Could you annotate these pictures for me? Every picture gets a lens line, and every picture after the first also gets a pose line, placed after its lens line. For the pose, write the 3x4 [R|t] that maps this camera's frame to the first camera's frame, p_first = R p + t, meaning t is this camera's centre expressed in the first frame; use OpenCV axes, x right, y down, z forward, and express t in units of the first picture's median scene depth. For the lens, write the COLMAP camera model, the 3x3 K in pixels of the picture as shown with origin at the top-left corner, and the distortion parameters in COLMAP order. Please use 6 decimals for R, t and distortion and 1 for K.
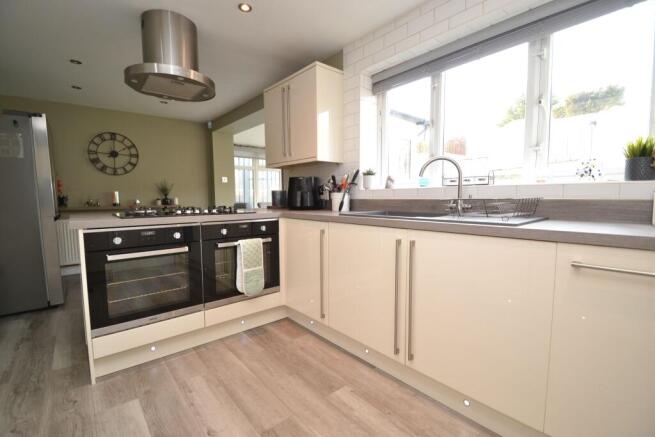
lens RADIAL K [[293.7, 0, 327.7], [0, 293.7, 217.1], [0, 0, 1]] dist [0.000239, -0.000693]
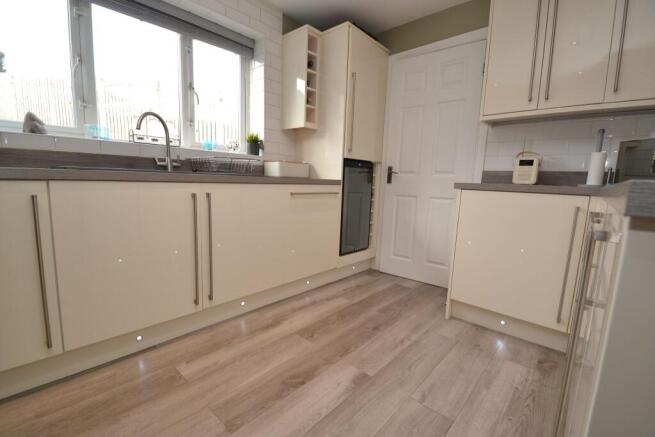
lens RADIAL K [[293.7, 0, 321.7], [0, 293.7, 215.0], [0, 0, 1]] dist [0.000239, -0.000693]
pose [[-0.117651, -0.117918, 0.986029, -0.310240], [0.036486, 0.991741, 0.122954, 0.015242], [-0.992384, 0.050442, -0.112377, 0.254909]]
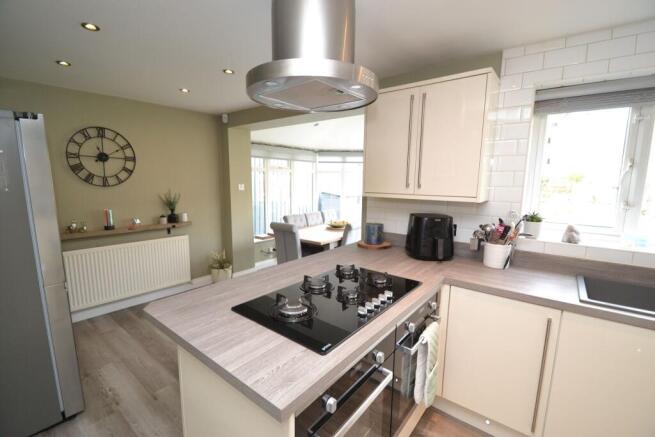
lens RADIAL K [[293.7, 0, 323.4], [0, 293.7, 216.6], [0, 0, 1]] dist [0.000239, -0.000693]
pose [[0.984255, -0.004982, 0.176685, -0.335964], [-0.006044, 0.998070, 0.061810, -0.121459], [-0.176652, -0.061904, 0.982325, 0.199140]]
